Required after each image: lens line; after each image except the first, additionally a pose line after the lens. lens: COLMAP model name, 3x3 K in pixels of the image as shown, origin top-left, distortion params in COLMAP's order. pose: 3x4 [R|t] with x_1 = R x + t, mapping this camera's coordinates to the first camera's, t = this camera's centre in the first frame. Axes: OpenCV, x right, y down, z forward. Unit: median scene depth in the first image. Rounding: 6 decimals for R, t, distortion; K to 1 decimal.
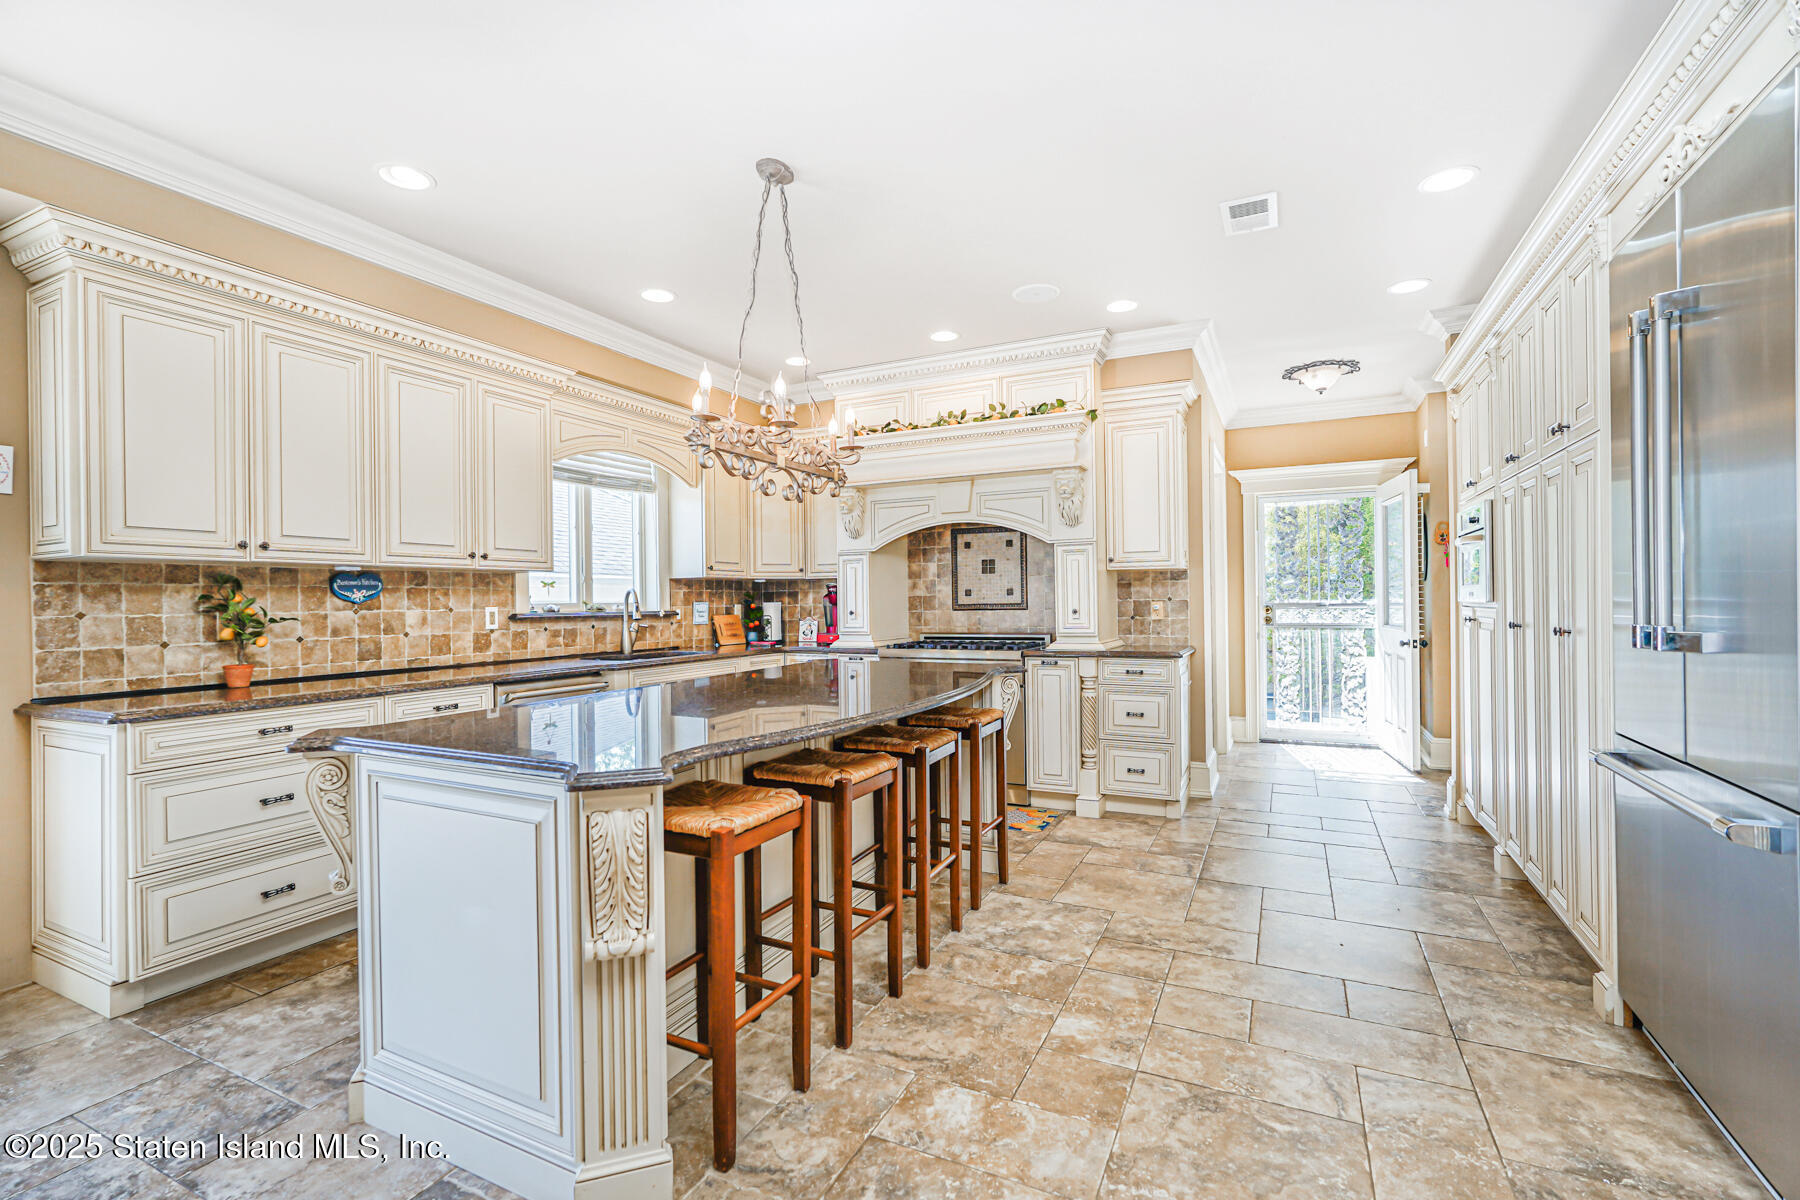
lens RADIAL K [[789.7, 0, 900.8], [0, 789.7, 601.0], [0, 0, 1]] dist [-0.004430, -0.000187]
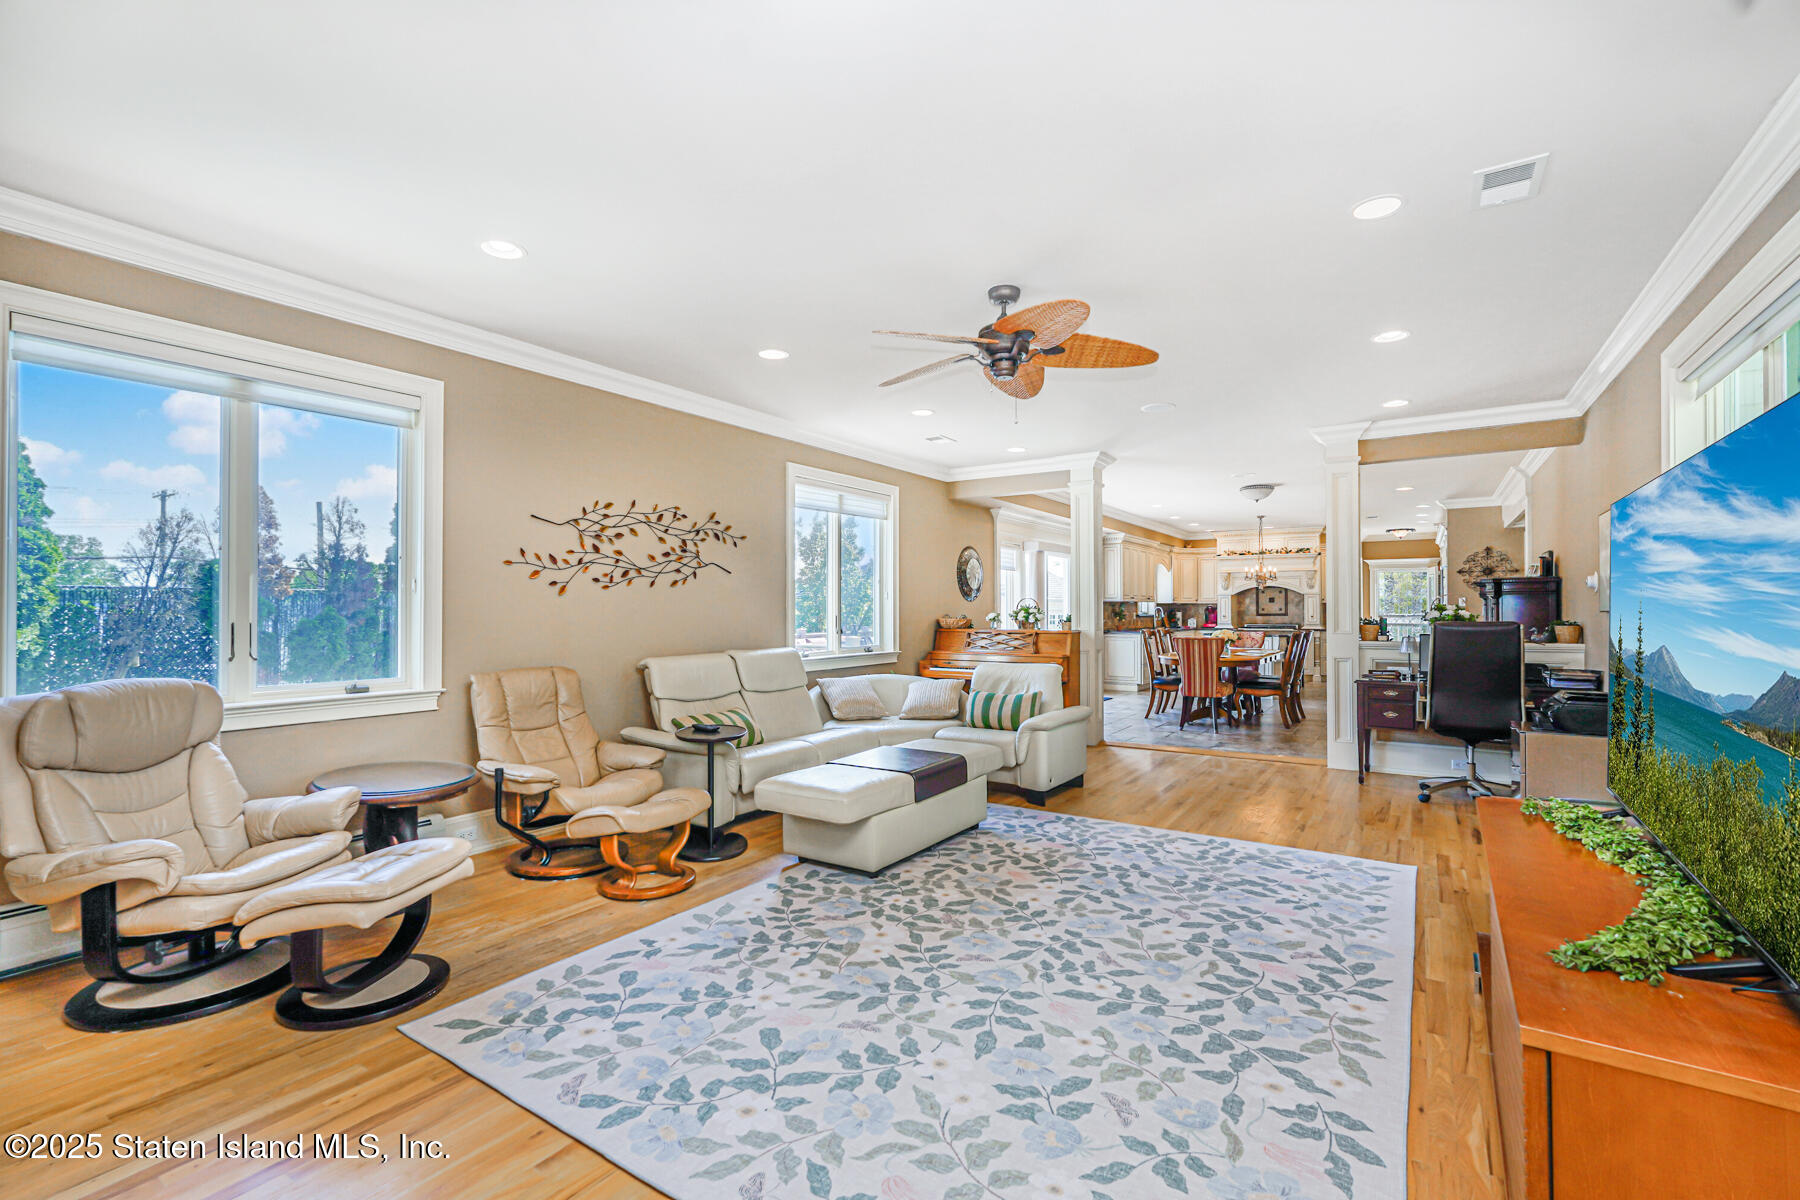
lens RADIAL K [[789.7, 0, 897.9], [0, 789.7, 602.5], [0, 0, 1]] dist [-0.004430, -0.000187]
pose [[0.991858, 0.011648, -0.126816, -0.688506], [-0.013437, 0.999822, -0.013257, 0.015857], [0.126639, 0.014853, 0.991838, -1.568346]]
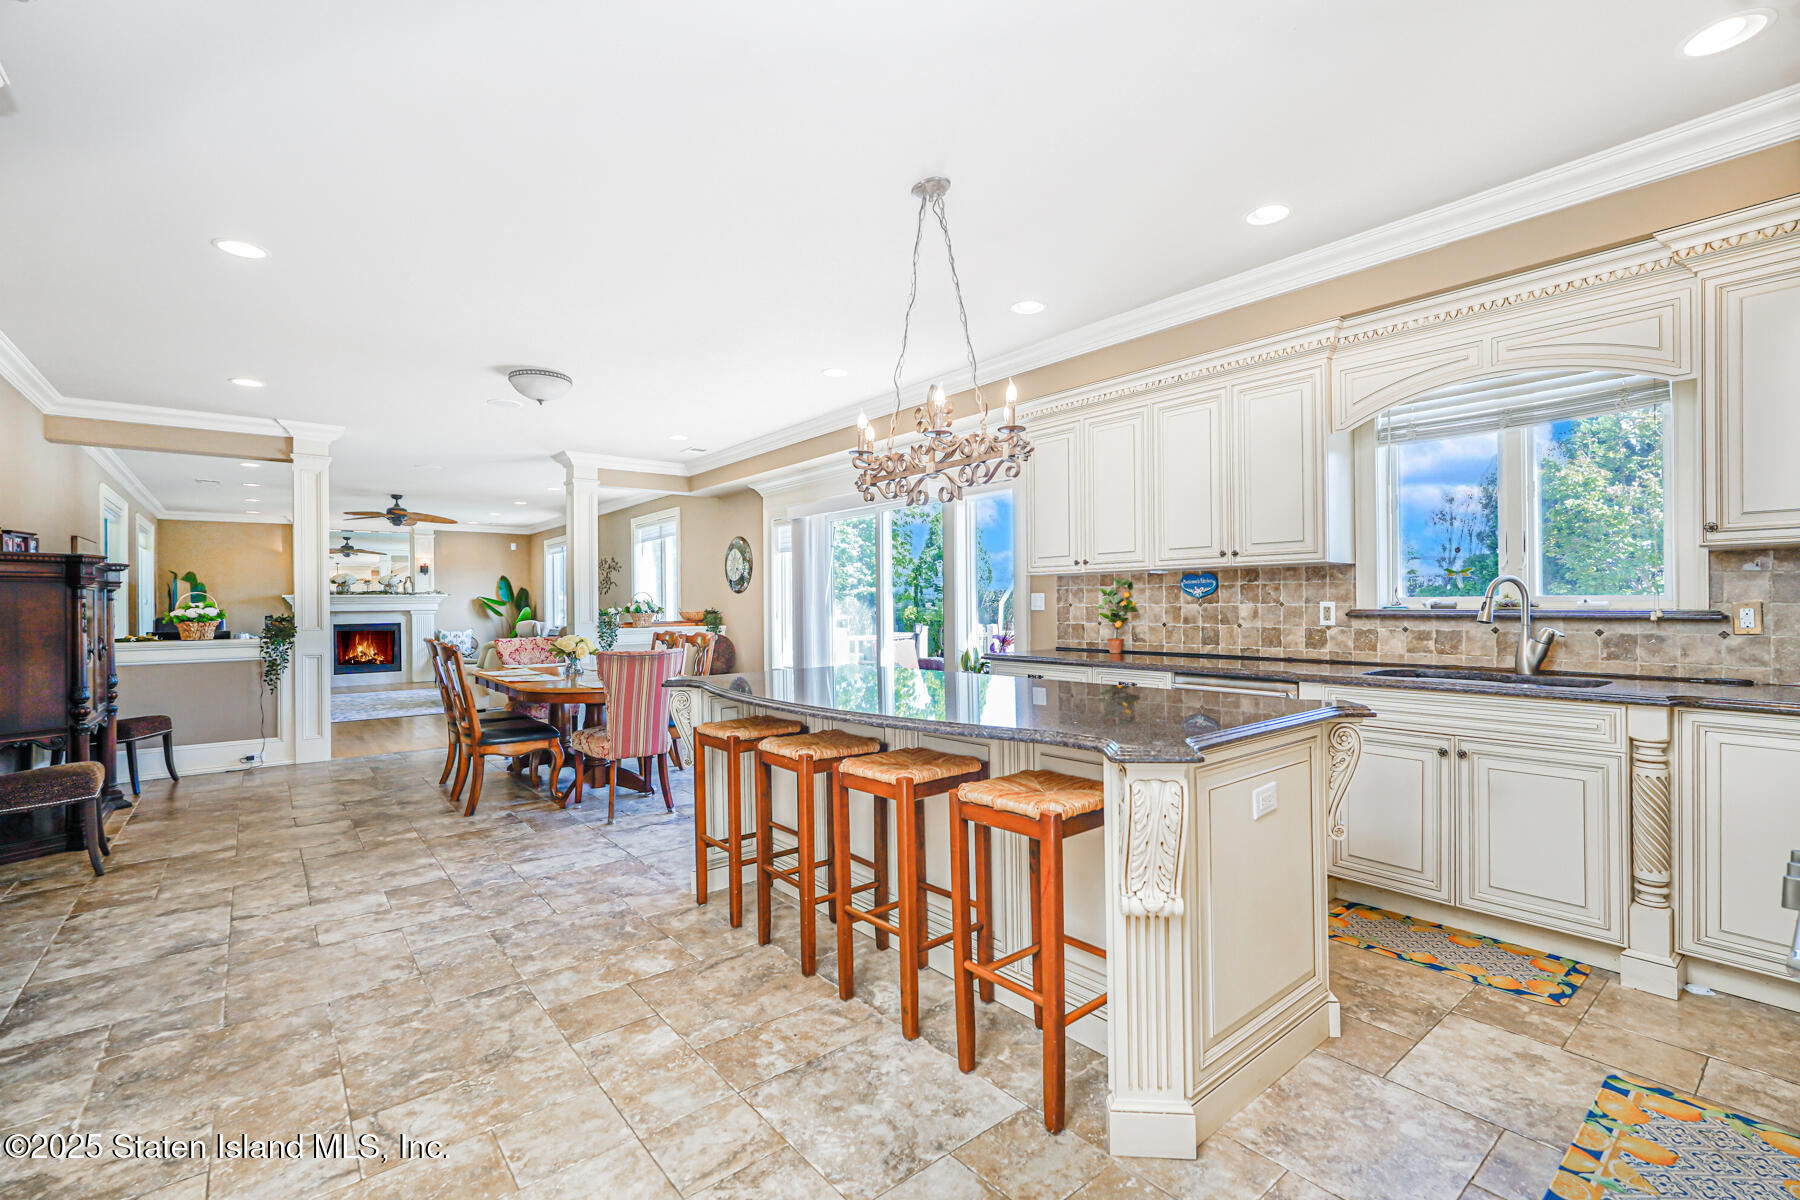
lens RADIAL K [[789.7, 0, 899.6], [0, 789.7, 603.1], [0, 0, 1]] dist [-0.004430, -0.000187]
pose [[-0.413606, 0.017588, -0.910286, 0.650531], [0.015298, 0.999806, 0.012367, -0.011855], [0.910328, -0.008810, -0.413795, 1.115385]]
